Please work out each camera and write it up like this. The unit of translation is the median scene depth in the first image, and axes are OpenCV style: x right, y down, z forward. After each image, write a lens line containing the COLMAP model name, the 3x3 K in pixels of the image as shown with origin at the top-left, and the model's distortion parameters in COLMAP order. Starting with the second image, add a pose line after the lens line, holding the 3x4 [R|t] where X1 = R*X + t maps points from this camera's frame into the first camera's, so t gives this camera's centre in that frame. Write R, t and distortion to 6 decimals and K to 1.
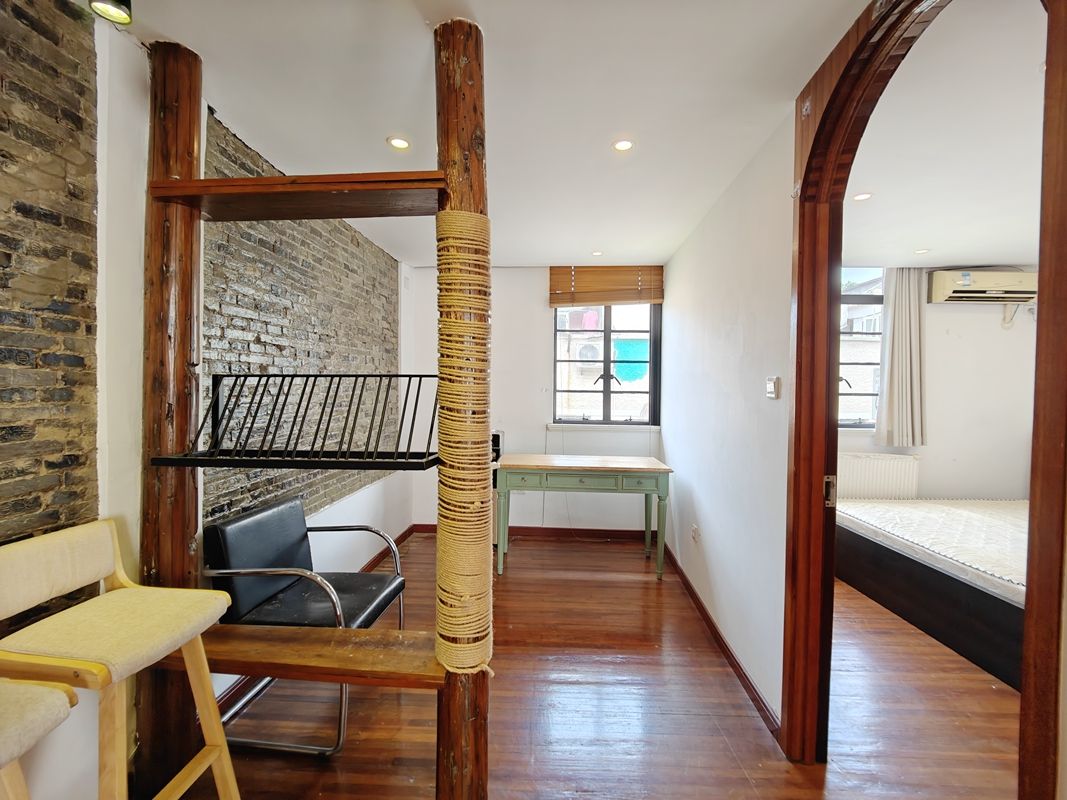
lens RADIAL K [[465.6, 0, 535.8], [0, 465.6, 401.7], [0, 0, 1]] dist [0.011481, -0.011686]
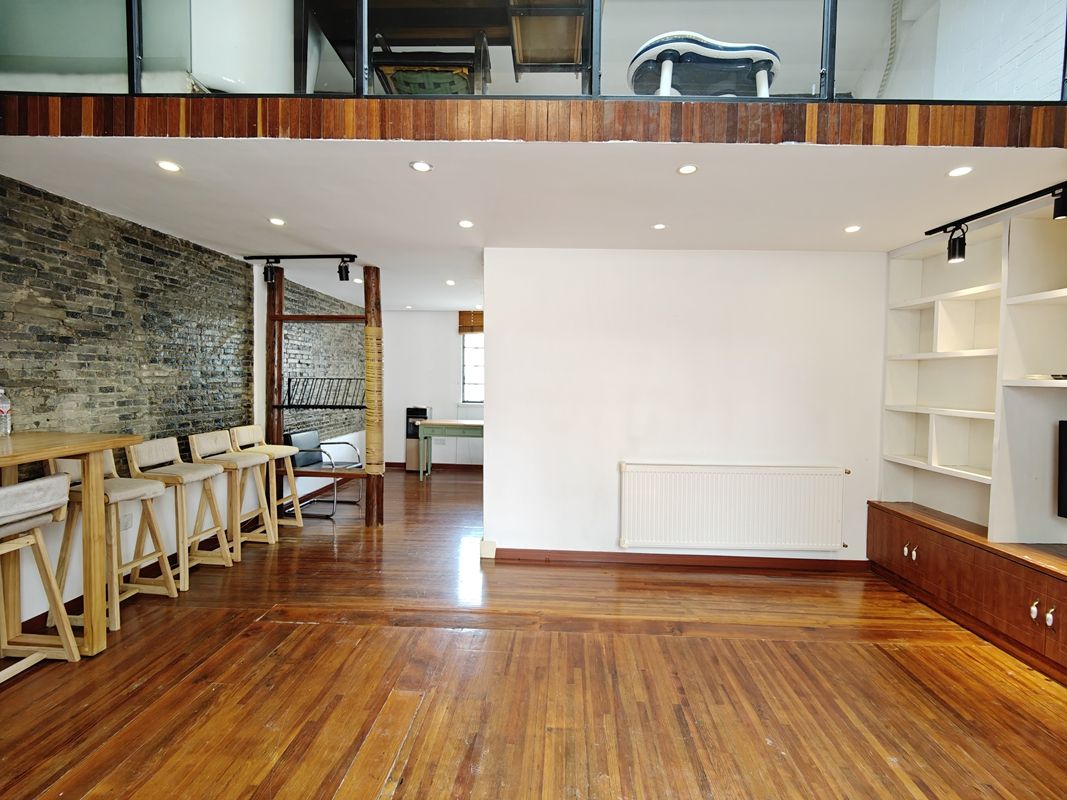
lens RADIAL K [[471.1, 0, 539.2], [0, 471.1, 401.5], [0, 0, 1]] dist [-0.006515, -0.000230]
pose [[0.999991, 0.004203, 0.000044, 0.749676], [-0.004204, 0.999847, 0.016982, 0.026226], [0.000027, -0.016982, 0.999856, -1.669555]]
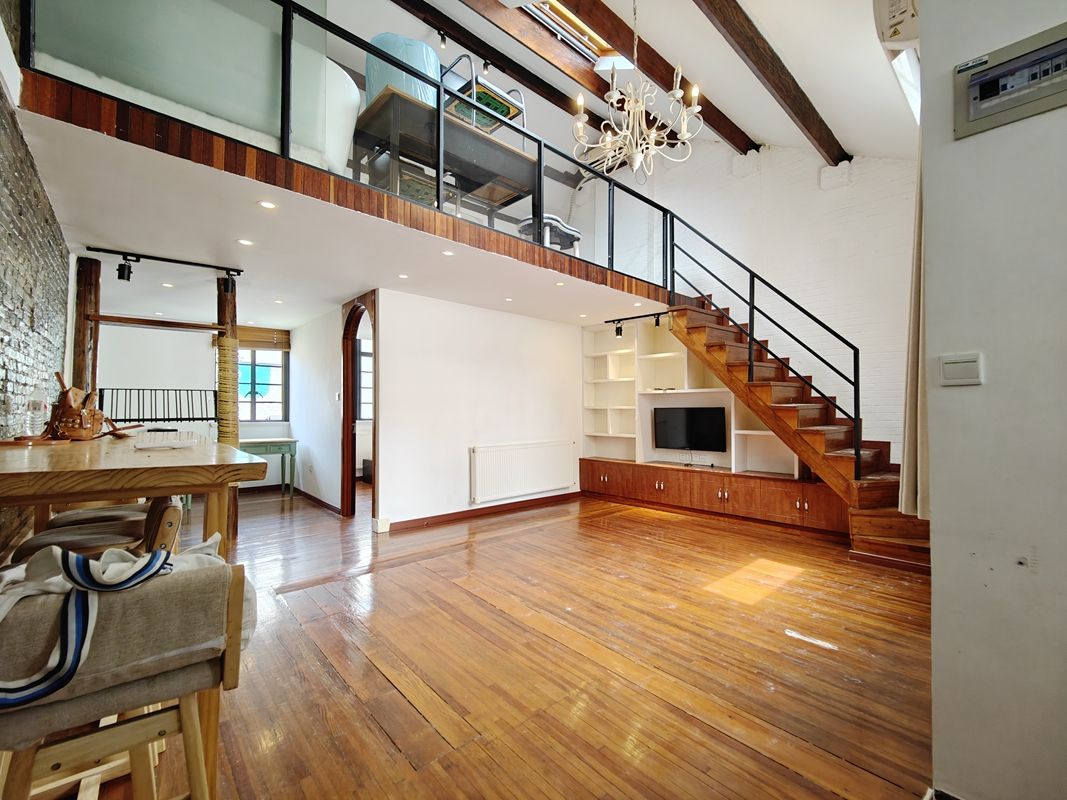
lens RADIAL K [[464.9, 0, 535.6], [0, 464.9, 402.3], [0, 0, 1]] dist [0.002508, -0.004780]
pose [[0.714437, 0.001212, 0.699698, -0.686158], [0.028980, 0.999089, -0.031320, 0.142672], [-0.699099, 0.042654, 0.713752, -2.081162]]
